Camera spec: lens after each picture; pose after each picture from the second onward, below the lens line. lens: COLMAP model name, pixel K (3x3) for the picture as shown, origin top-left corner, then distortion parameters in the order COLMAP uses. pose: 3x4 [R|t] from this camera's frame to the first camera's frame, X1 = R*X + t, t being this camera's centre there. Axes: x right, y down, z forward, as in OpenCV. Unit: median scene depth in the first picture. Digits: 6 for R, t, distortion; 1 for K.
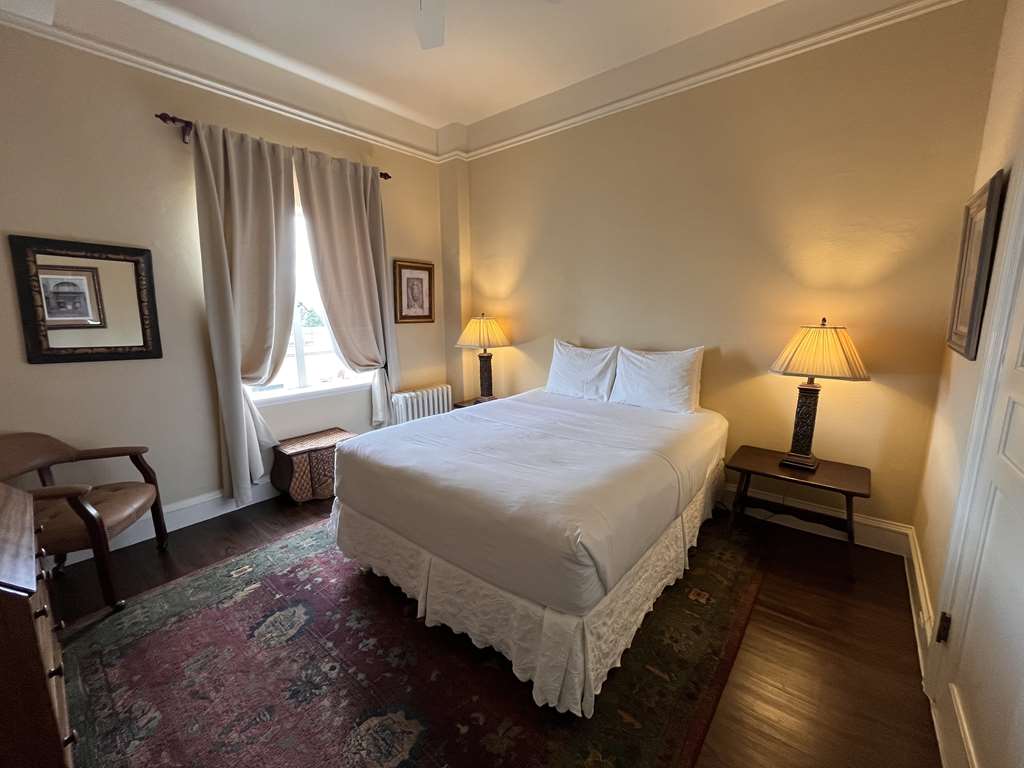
lens RADIAL K [[413.7, 0, 510.3], [0, 413.7, 384.0], [0, 0, 1]] dist [-0.003451, 0.000168]
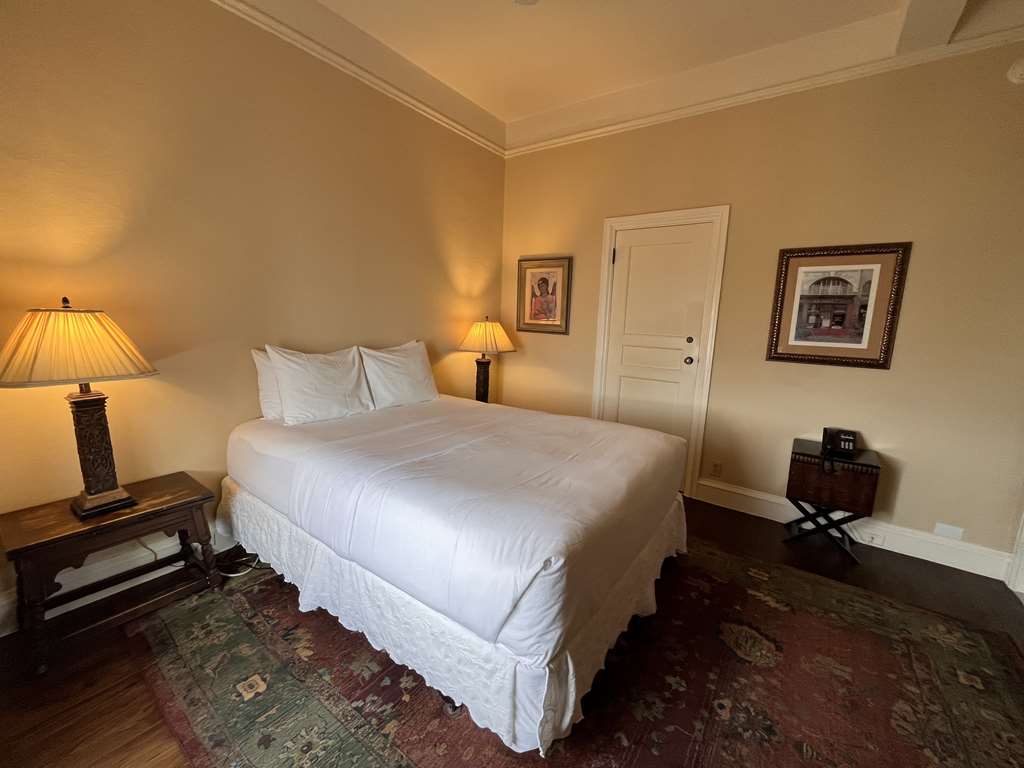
lens RADIAL K [[413.7, 0, 510.3], [0, 413.7, 384.0], [0, 0, 1]] dist [-0.003451, 0.000168]
pose [[-0.058577, -0.155830, 0.986045, -0.617561], [0.149534, 0.975228, 0.163004, -0.107981], [-0.987020, 0.156995, -0.033824, 0.720981]]
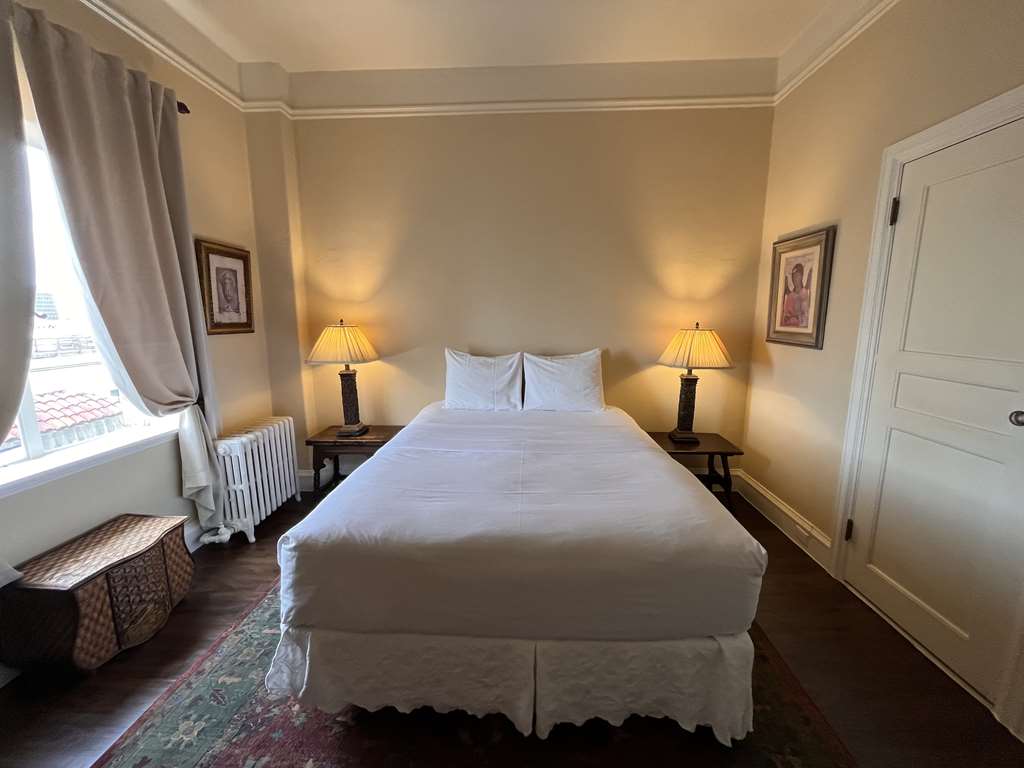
lens RADIAL K [[413.7, 0, 510.3], [0, 413.7, 384.0], [0, 0, 1]] dist [-0.003451, 0.000168]
pose [[0.804424, -0.092248, 0.586850, -0.341832], [0.102608, 0.994598, 0.015693, -0.035089], [-0.585128, 0.047591, 0.809544, 0.222437]]
